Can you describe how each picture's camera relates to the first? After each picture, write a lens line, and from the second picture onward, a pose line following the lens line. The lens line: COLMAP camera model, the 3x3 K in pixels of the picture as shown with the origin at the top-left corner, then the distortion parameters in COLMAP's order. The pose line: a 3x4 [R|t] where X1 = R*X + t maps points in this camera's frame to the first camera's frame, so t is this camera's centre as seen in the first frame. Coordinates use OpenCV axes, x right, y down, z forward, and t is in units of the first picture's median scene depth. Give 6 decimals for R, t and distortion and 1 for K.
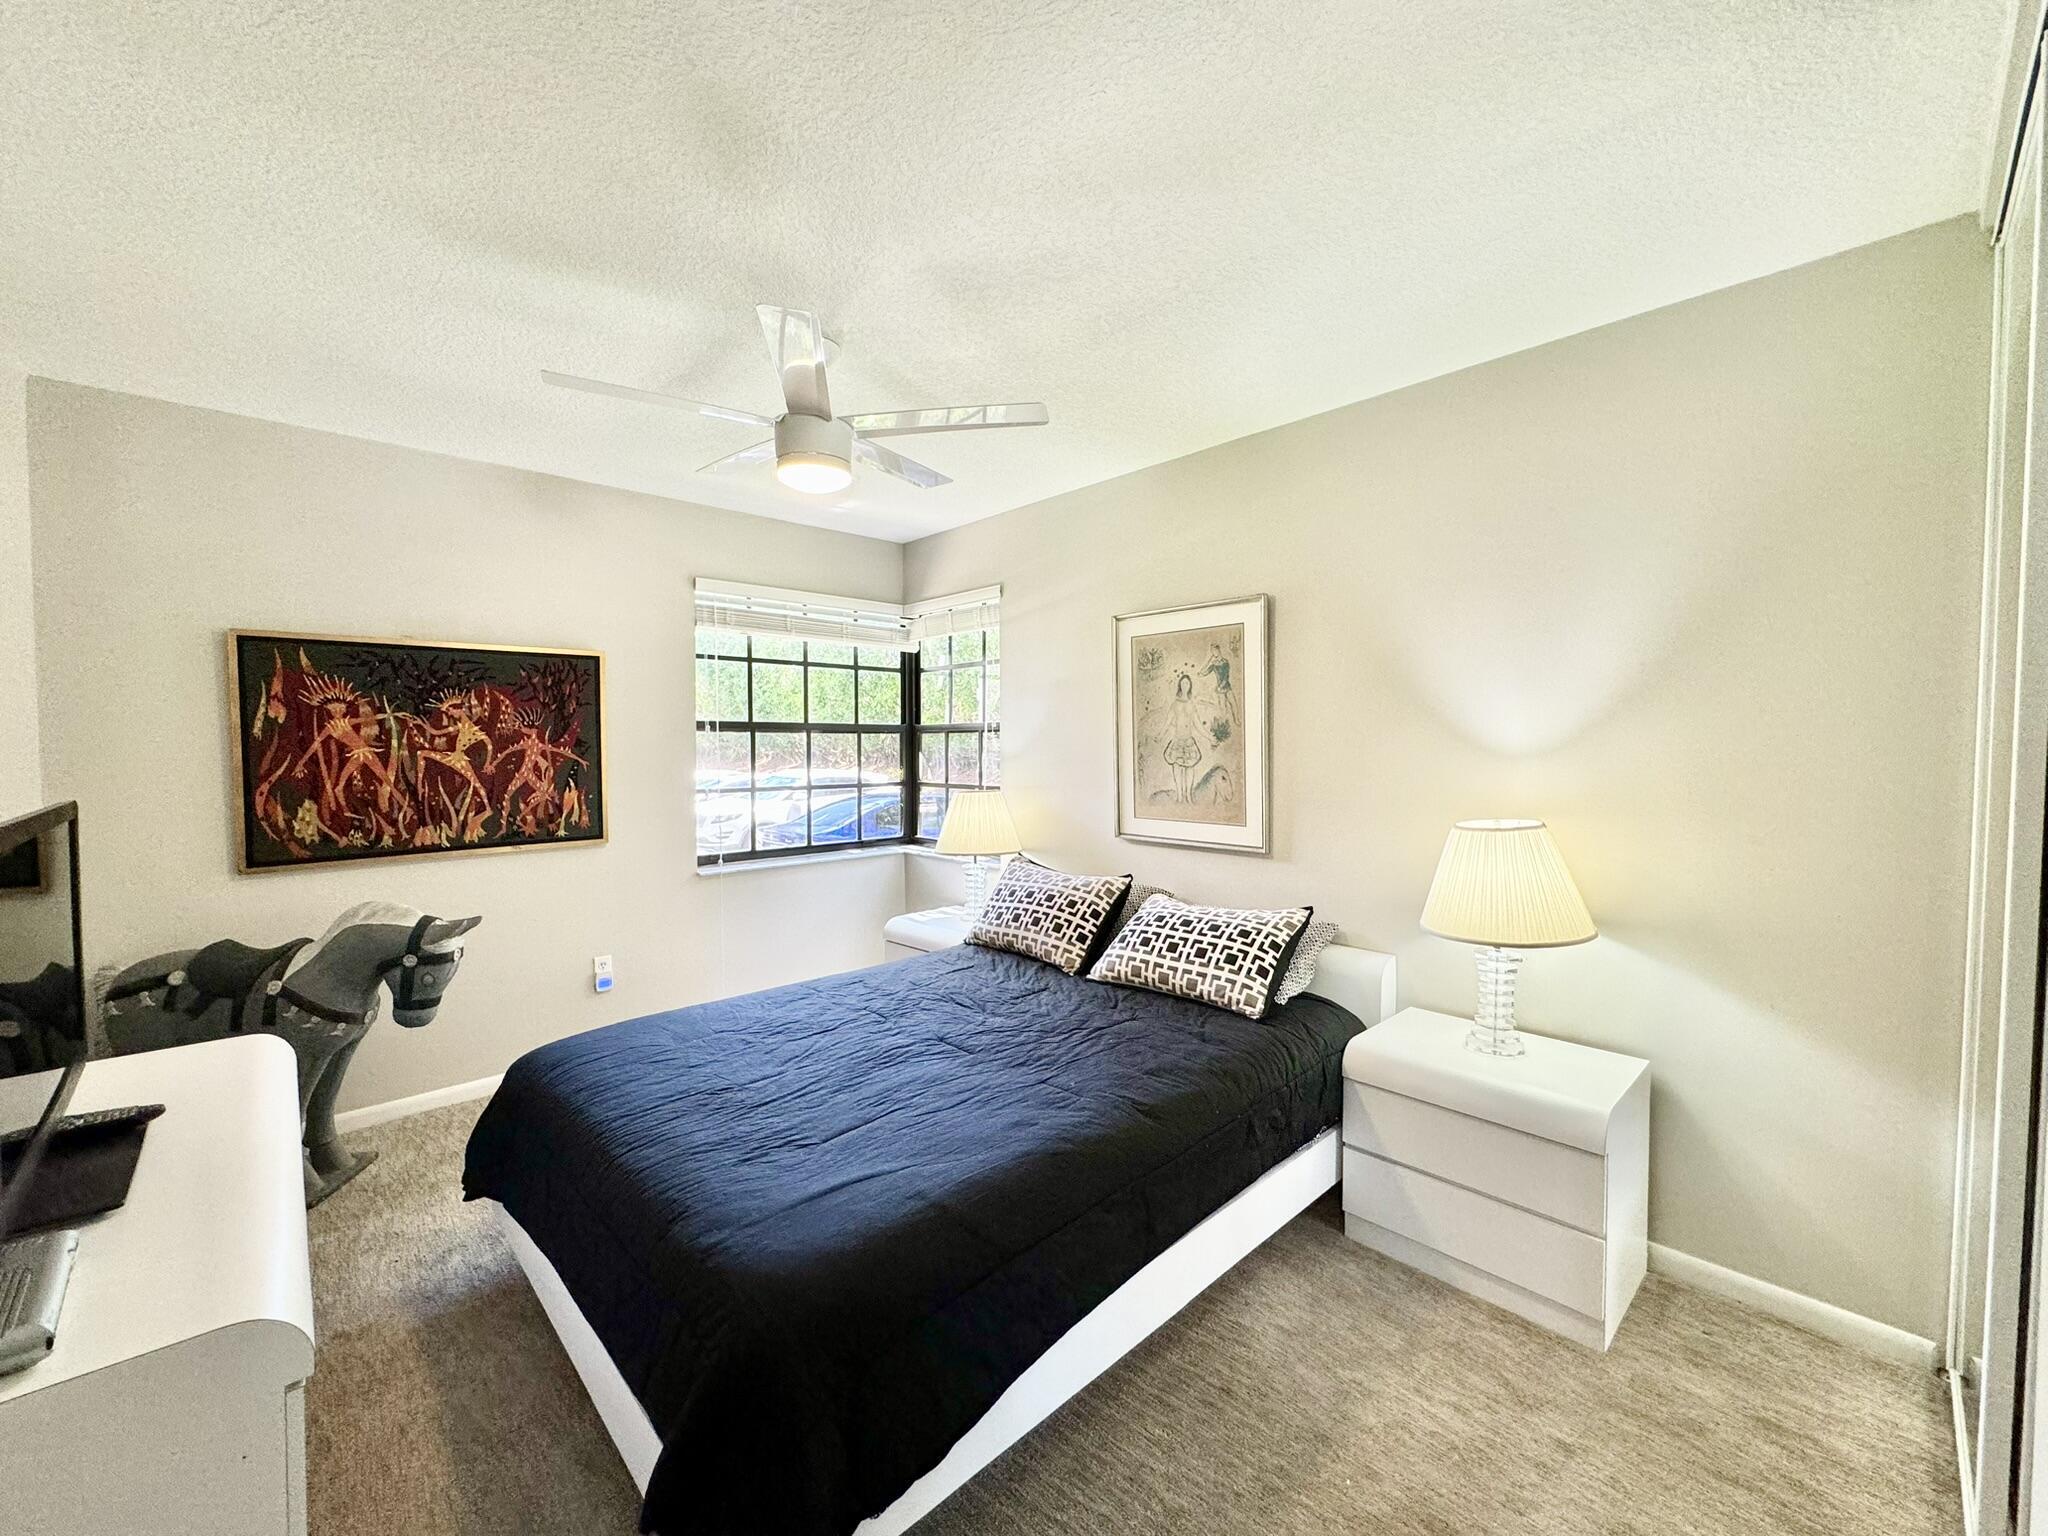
lens RADIAL K [[821.0, 0, 1023.0], [0, 821.0, 772.7], [0, 0, 1]] dist [0.002376, 0.000107]
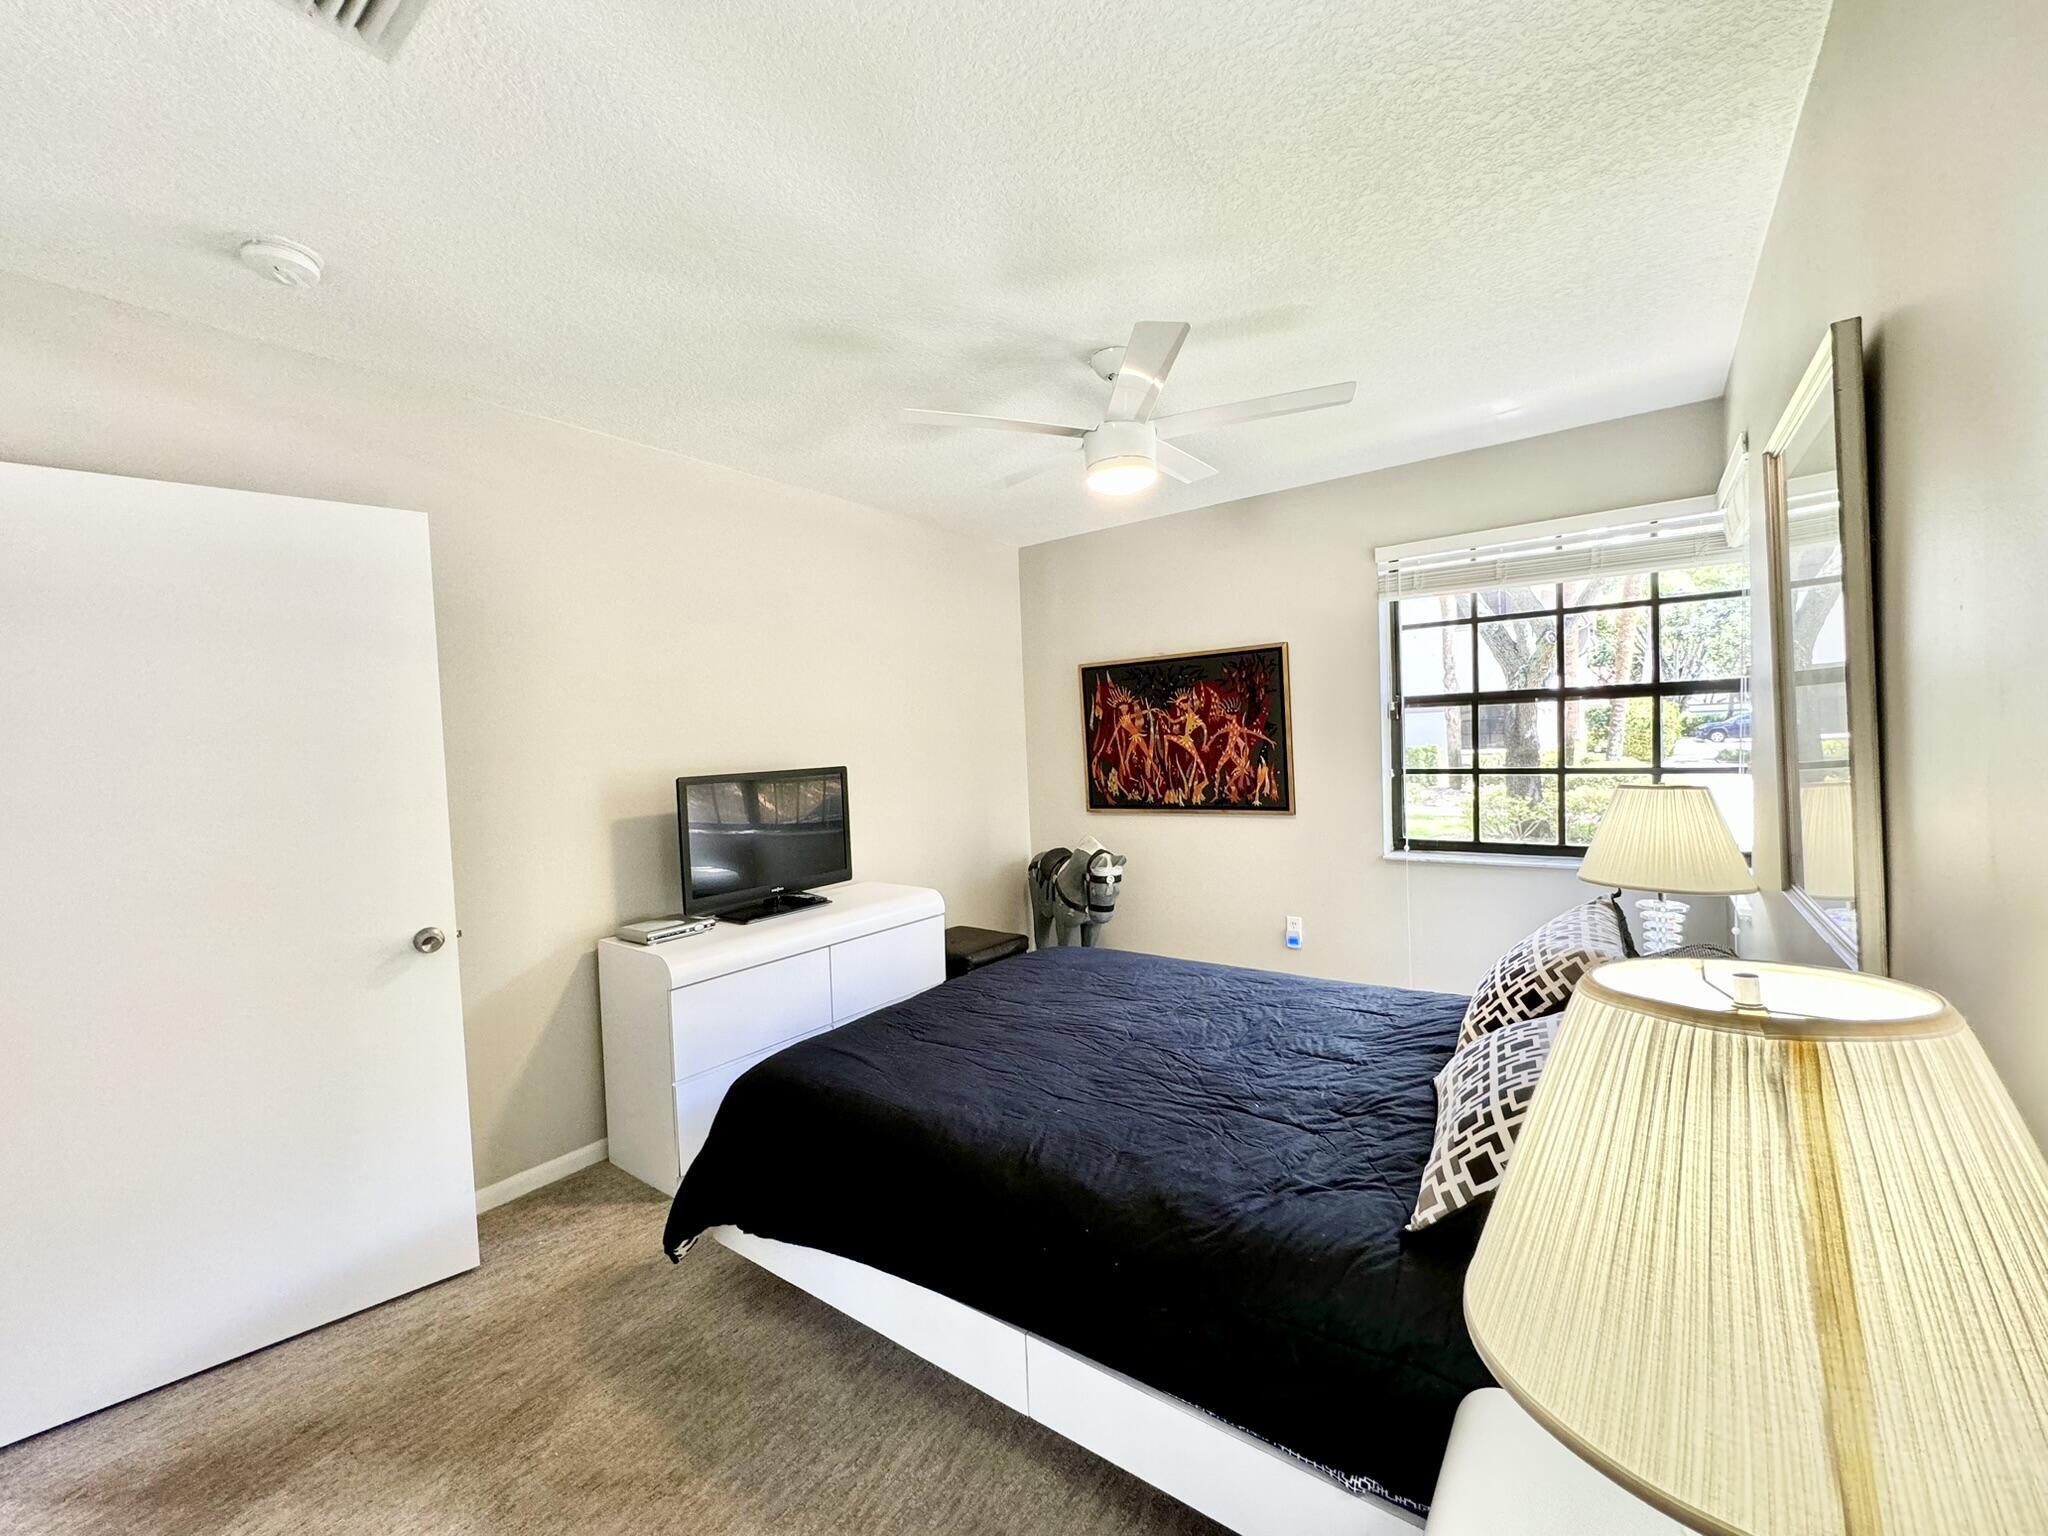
lens RADIAL K [[821.0, 0, 1026.7], [0, 821.0, 777.8], [0, 0, 1]] dist [0.002376, 0.000107]
pose [[0.181620, 0.041314, -0.982500, 0.591823], [0.001137, 0.999108, 0.042223, -0.013557], [0.983368, -0.008785, 0.181411, 0.521489]]
